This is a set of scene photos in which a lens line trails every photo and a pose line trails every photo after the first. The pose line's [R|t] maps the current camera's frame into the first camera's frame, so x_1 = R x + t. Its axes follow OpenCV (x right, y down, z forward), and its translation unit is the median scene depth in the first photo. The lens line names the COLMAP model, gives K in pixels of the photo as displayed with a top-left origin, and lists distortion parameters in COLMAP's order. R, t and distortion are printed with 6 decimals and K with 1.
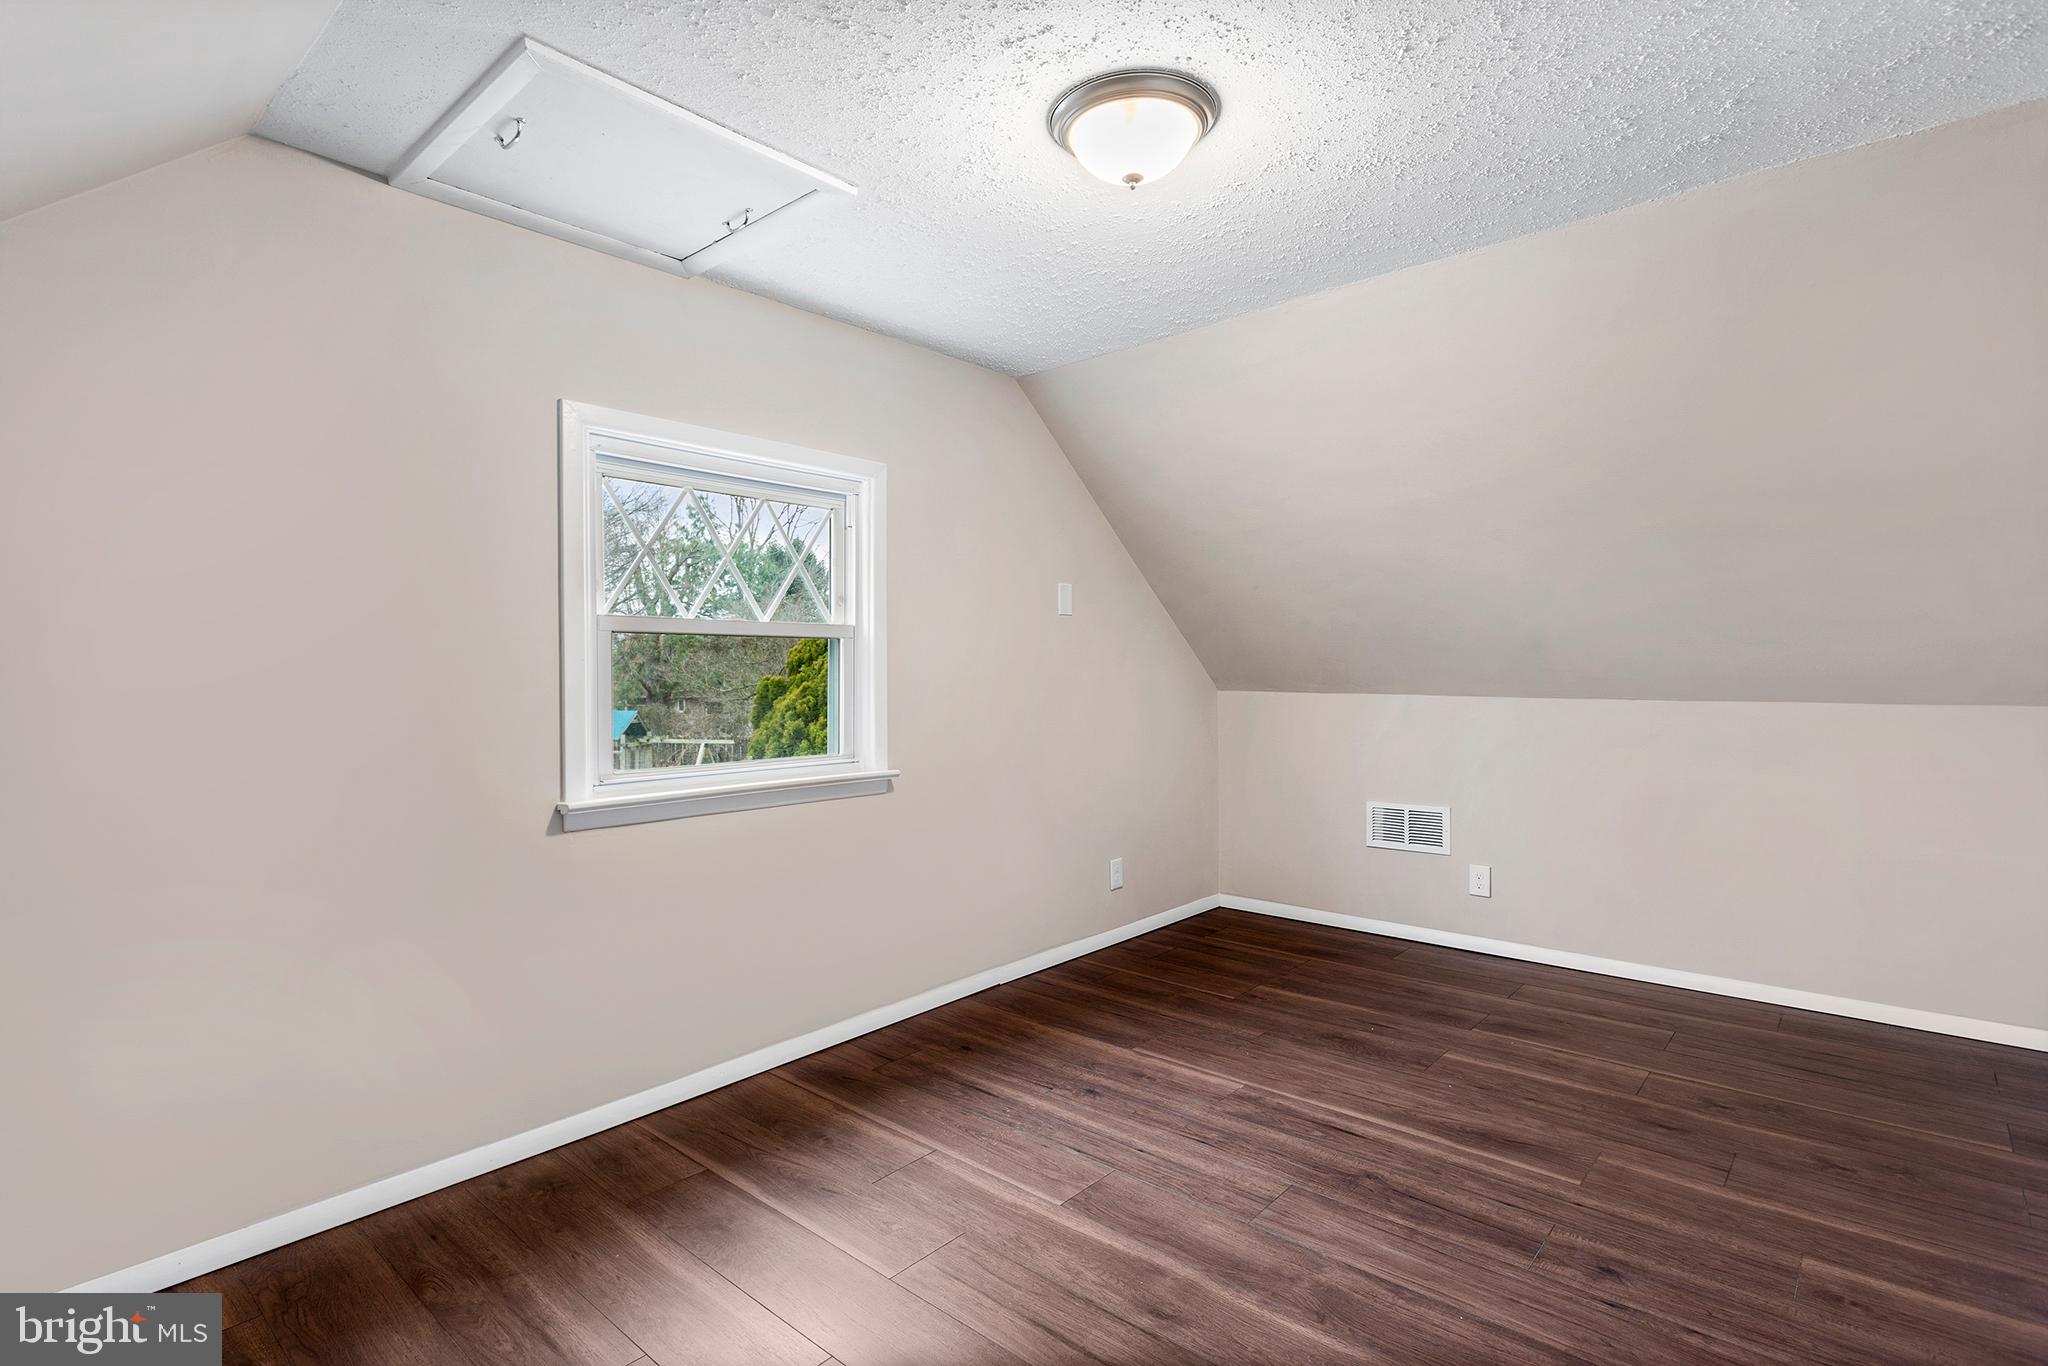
lens RADIAL K [[992.1, 0, 1013.8], [0, 992.1, 687.8], [0, 0, 1]] dist [0.000785, 0.000504]
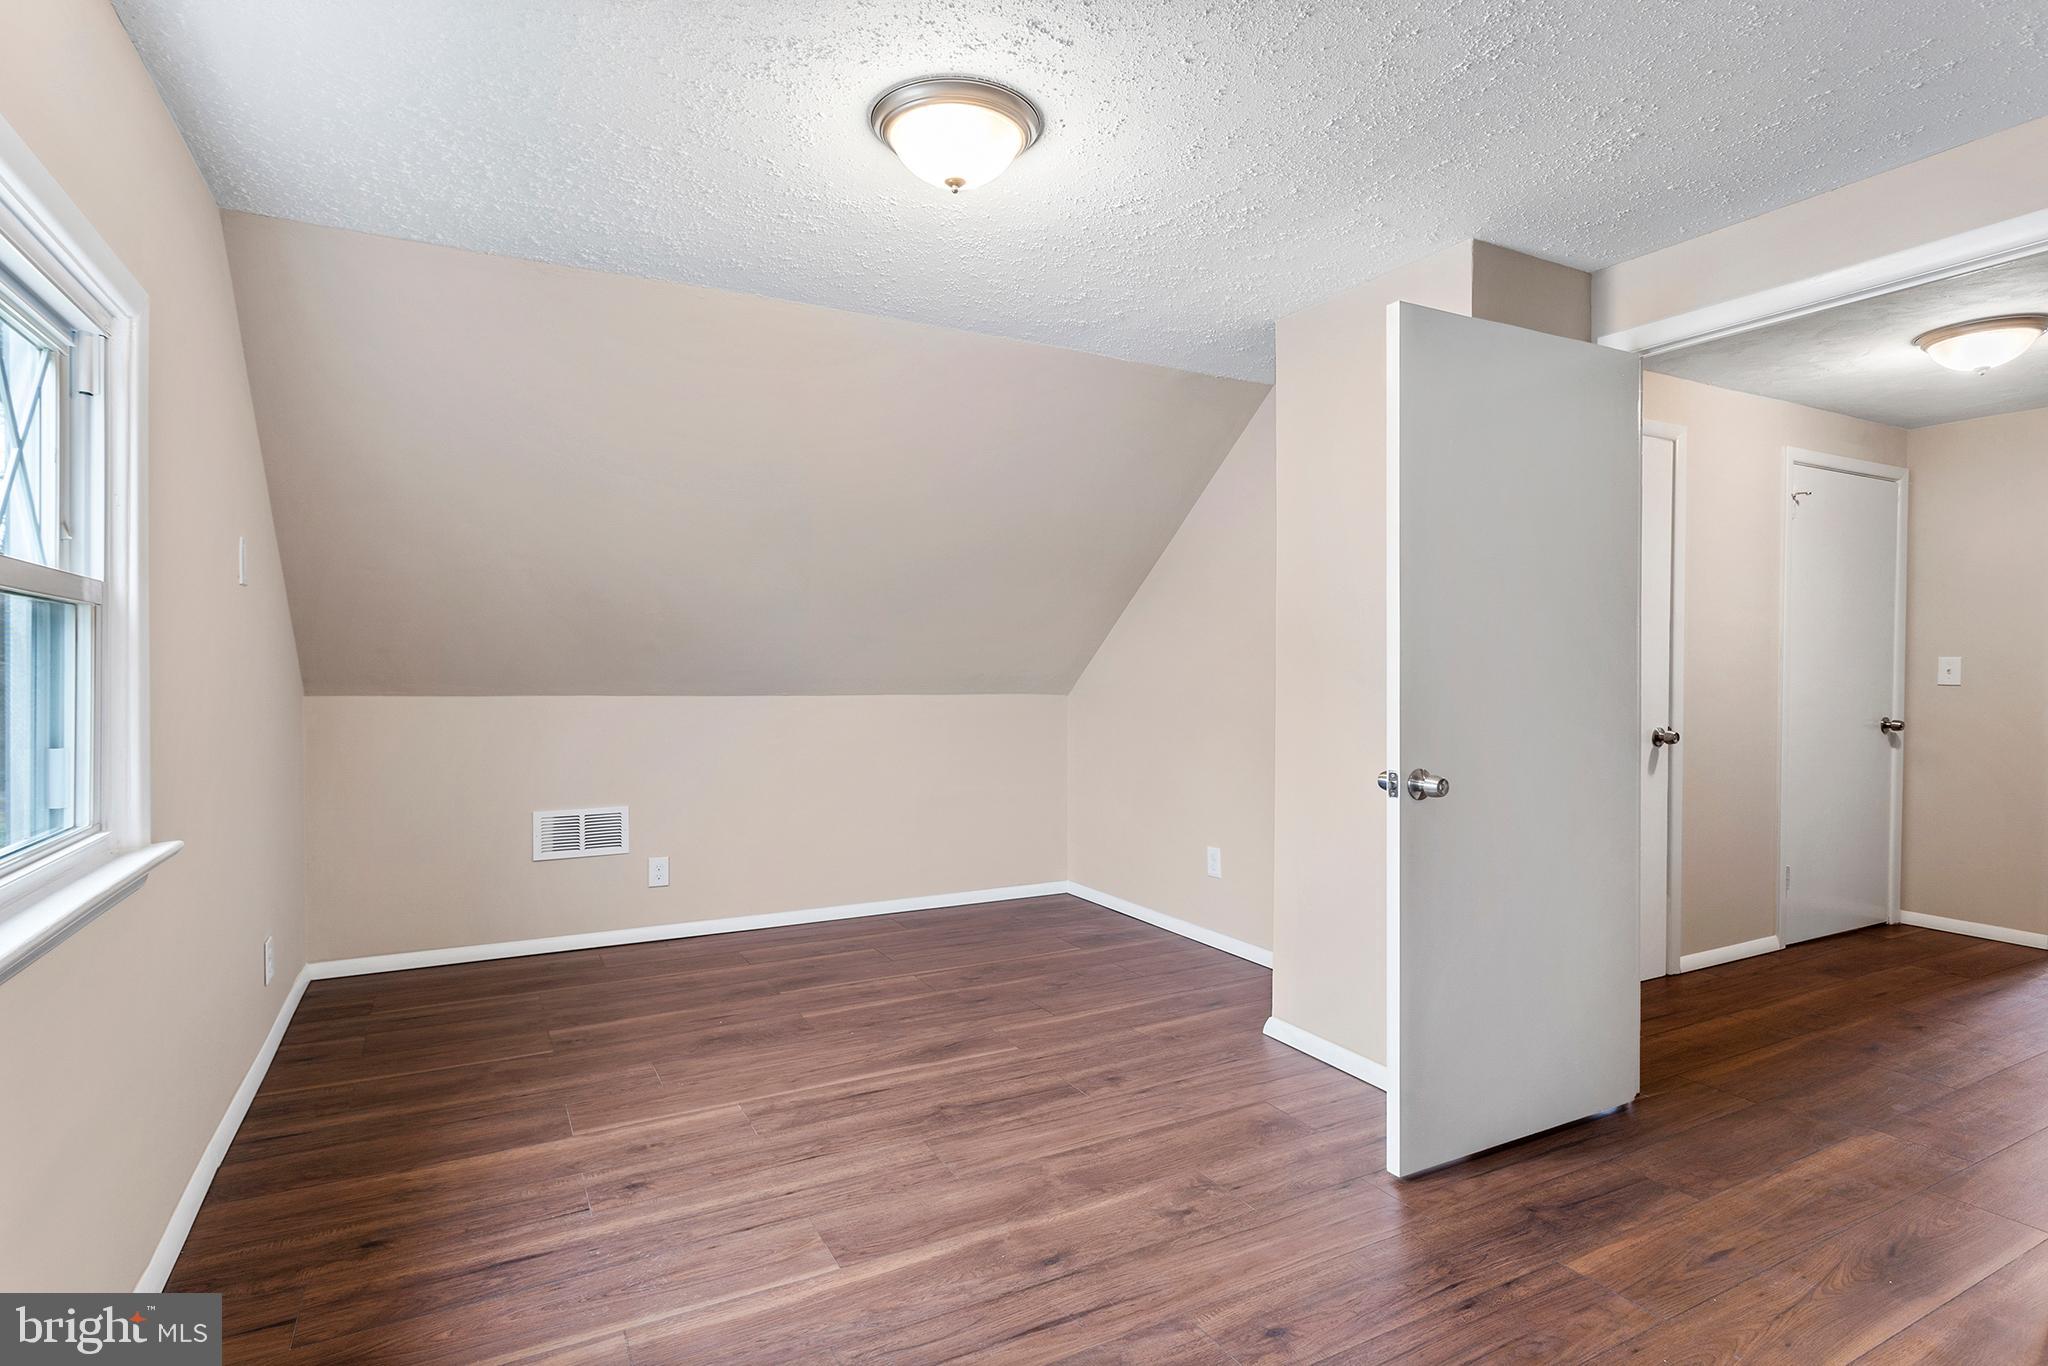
lens RADIAL K [[992.1, 0, 1013.8], [0, 992.1, 687.8], [0, 0, 1]] dist [0.000785, 0.000504]
pose [[0.357122, -0.008482, 0.934019, -0.568798], [0.010795, 0.999929, 0.004953, -0.001993], [-0.933995, 0.008314, 0.357188, 0.416774]]
